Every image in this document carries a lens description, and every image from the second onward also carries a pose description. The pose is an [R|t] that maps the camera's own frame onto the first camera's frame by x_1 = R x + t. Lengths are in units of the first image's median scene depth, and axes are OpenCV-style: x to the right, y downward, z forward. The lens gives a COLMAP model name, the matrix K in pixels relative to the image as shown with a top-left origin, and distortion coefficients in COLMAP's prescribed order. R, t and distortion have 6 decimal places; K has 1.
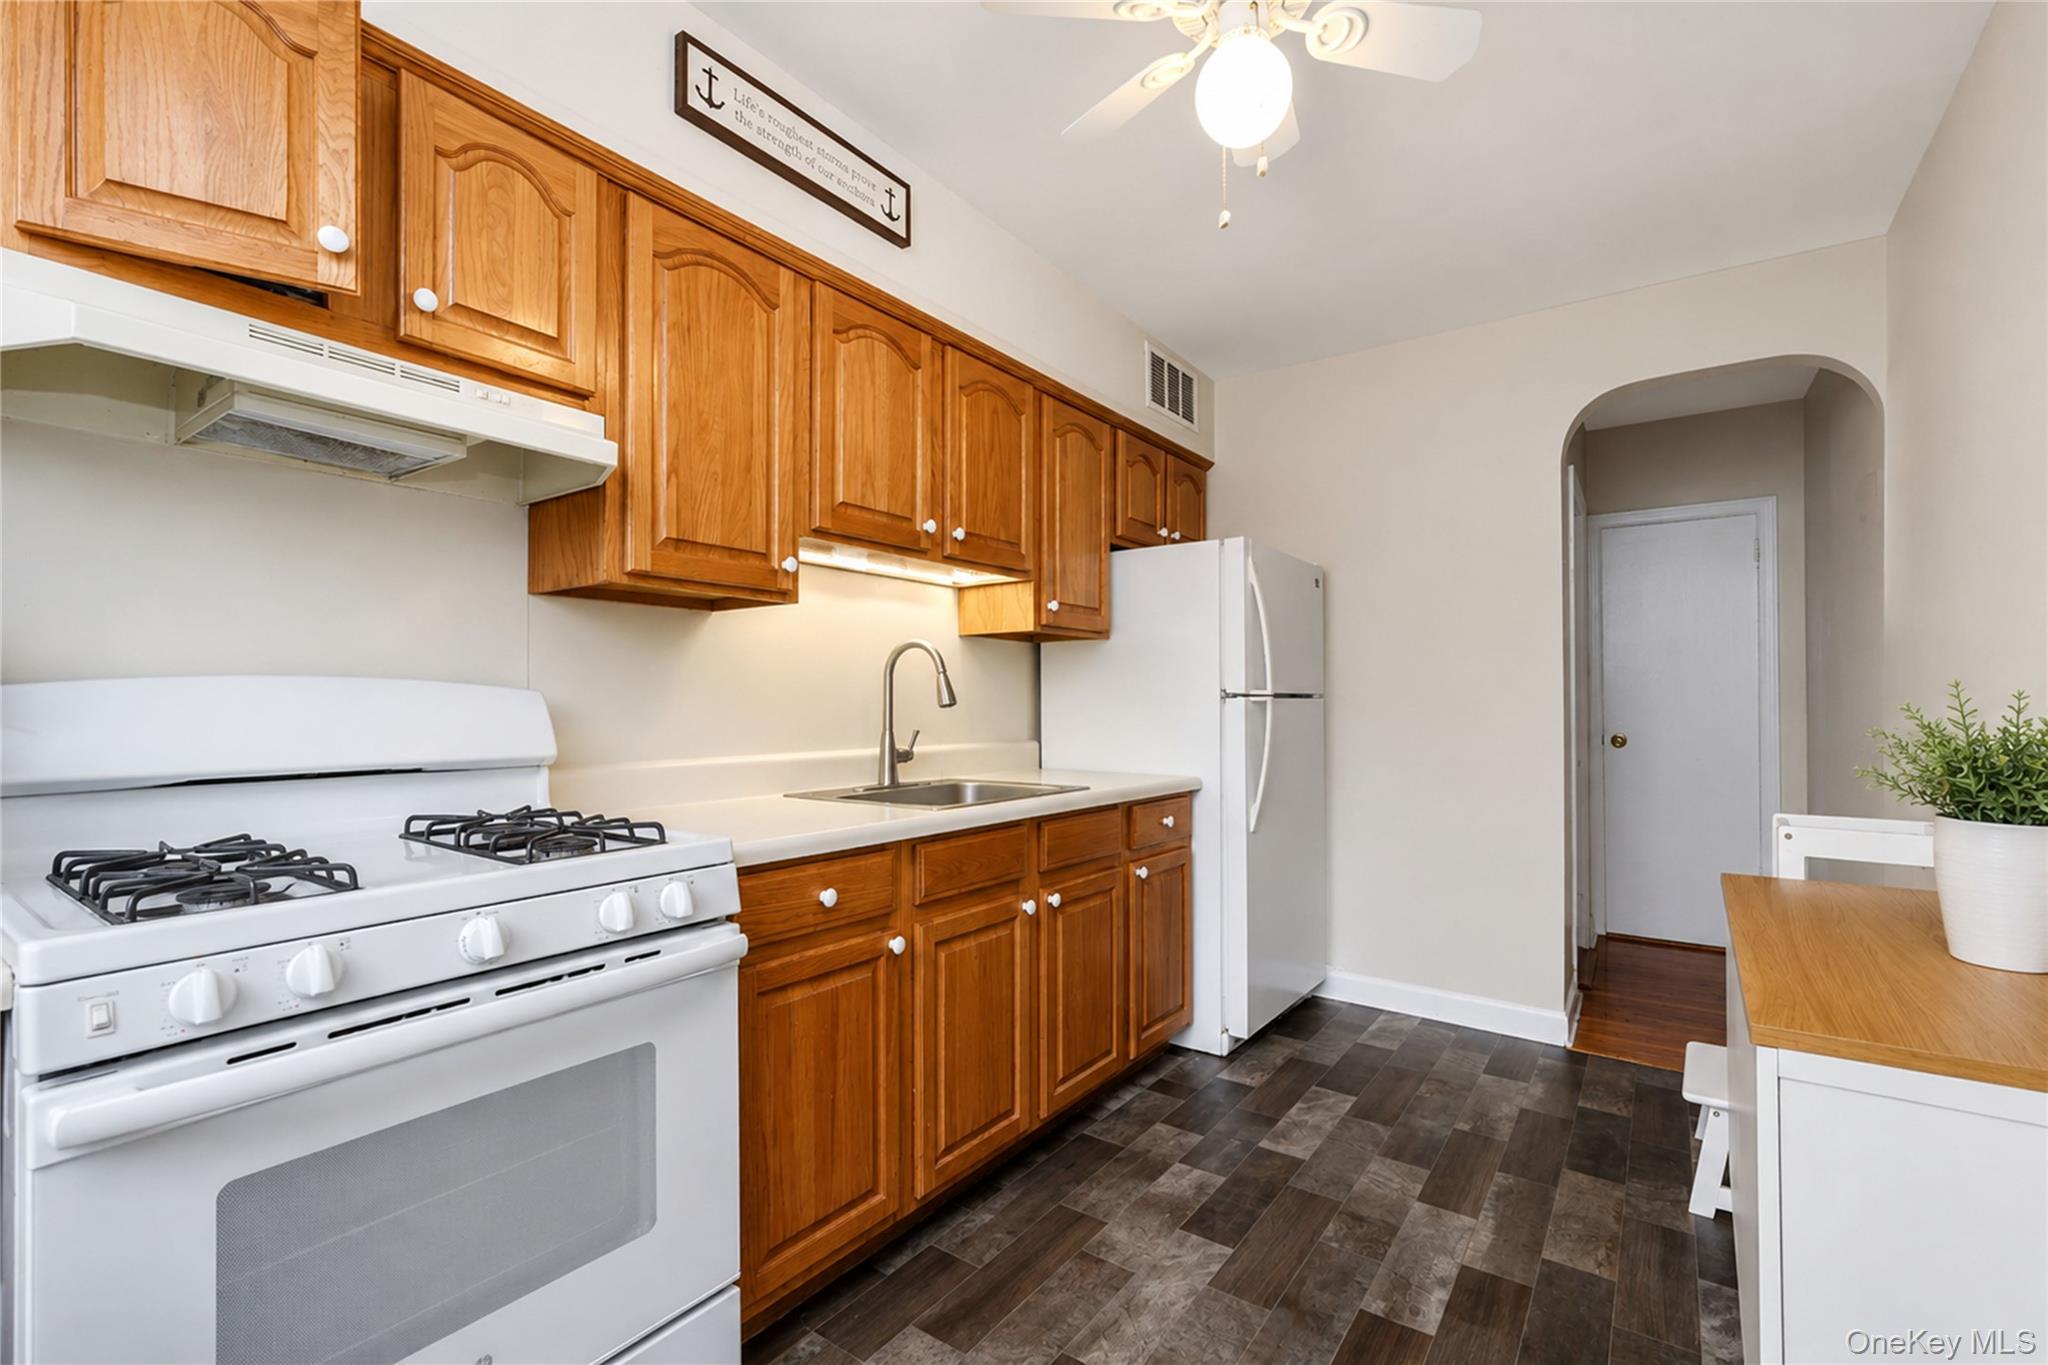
lens RADIAL K [[902.5, 0, 1024.0], [0, 902.5, 682.5], [0, 0, 1]] dist [0.001646, 0.000309]
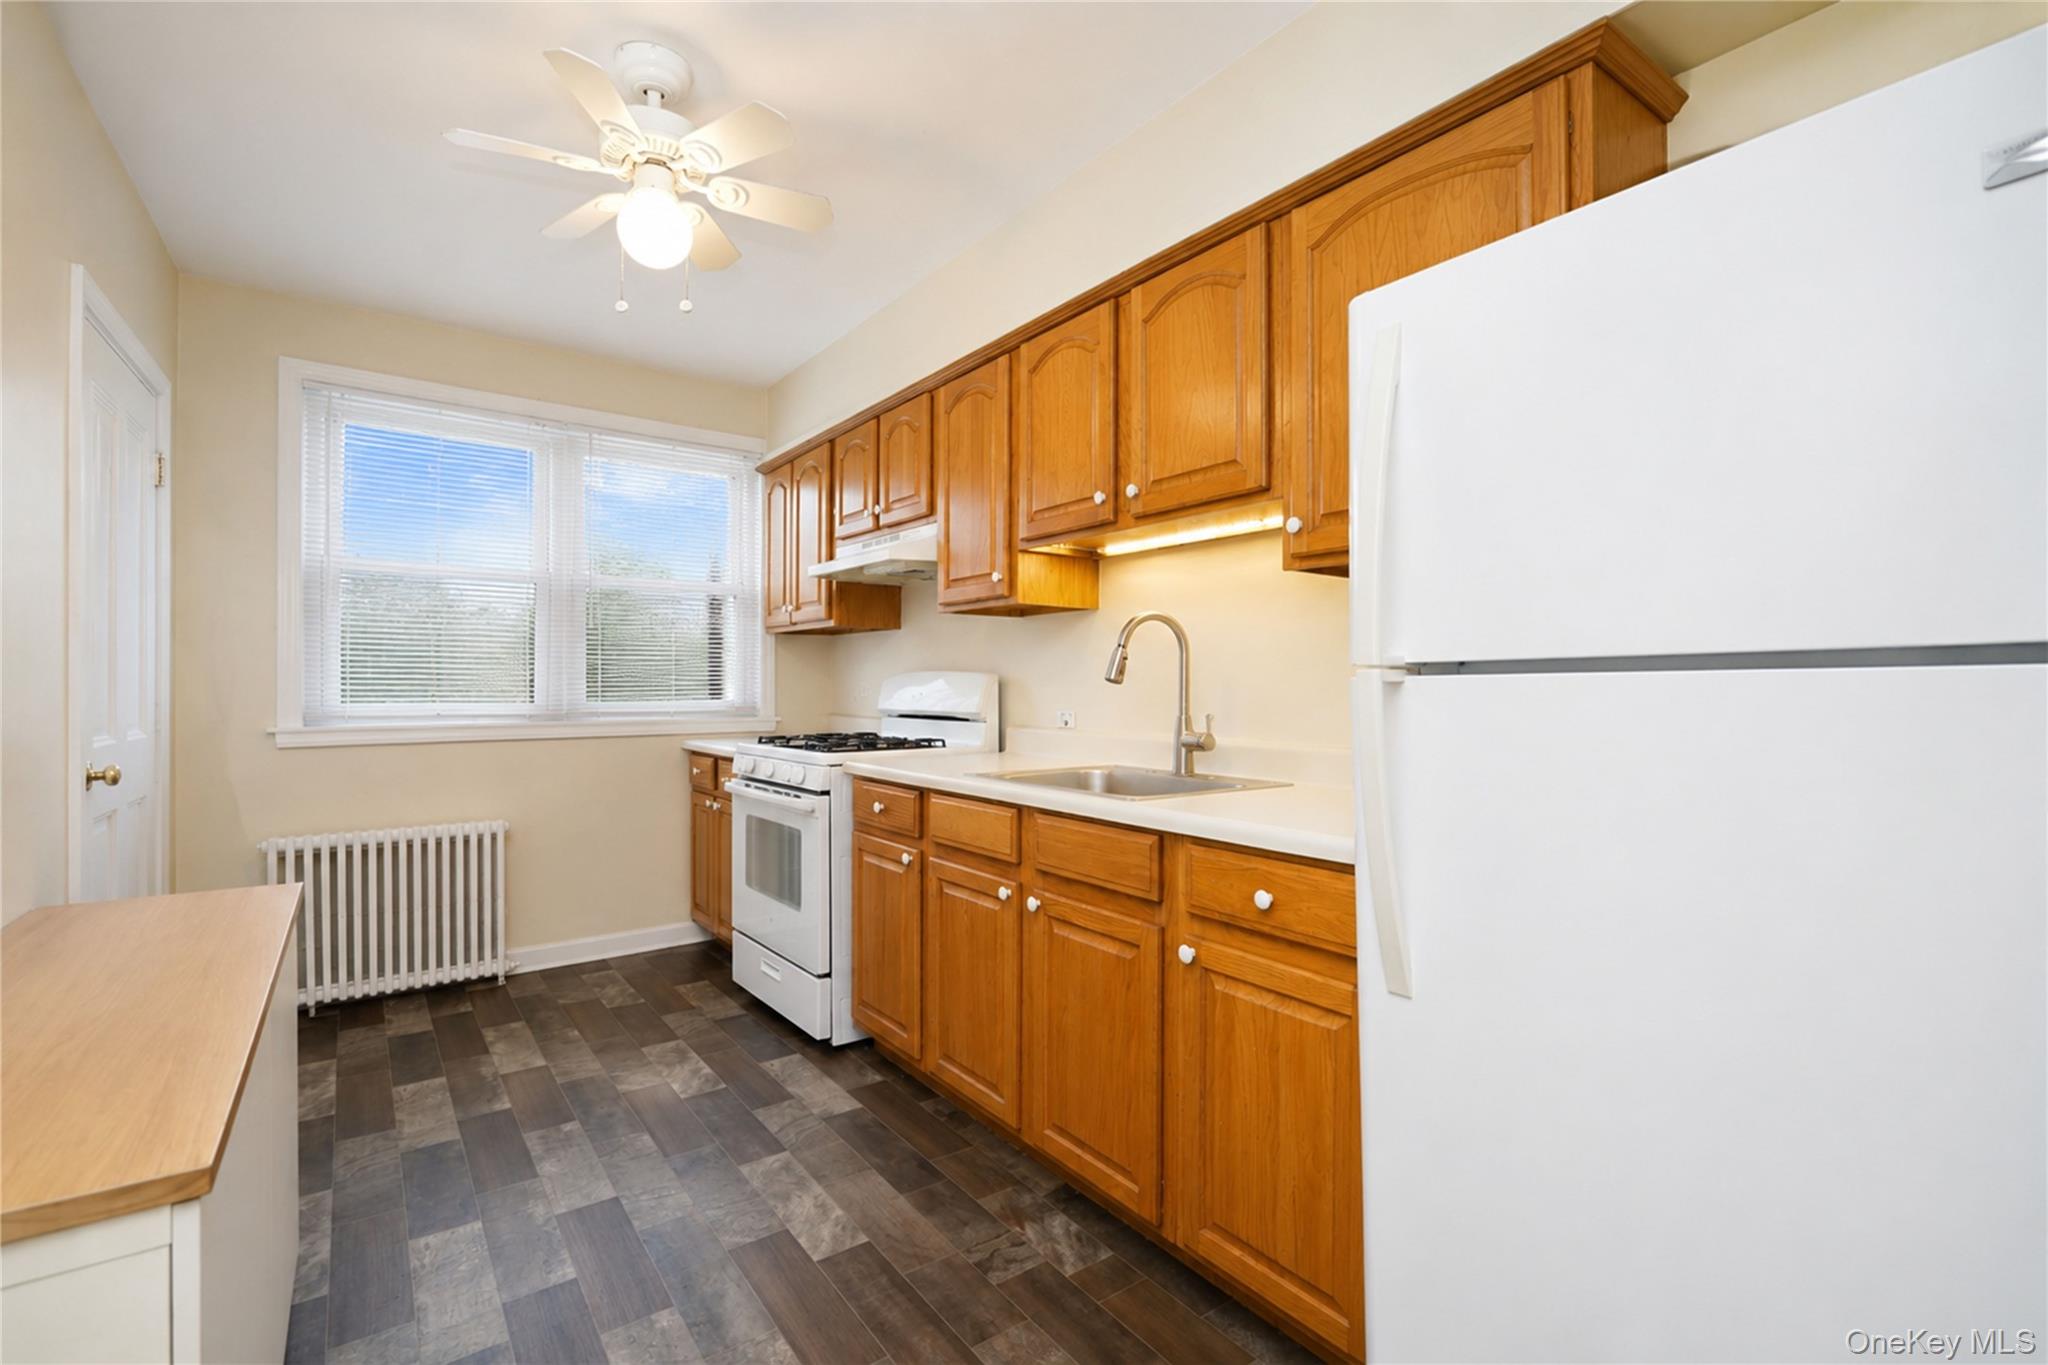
lens RADIAL K [[998.8, 0, 1024.0], [0, 998.8, 682.5], [0, 0, 1]] dist [-0.001267, -0.000212]
pose [[-0.346409, -0.007856, -0.938051, 1.168596], [0.022004, 0.999622, -0.016498, 0.047035], [0.937825, -0.026356, -0.346105, 1.628443]]
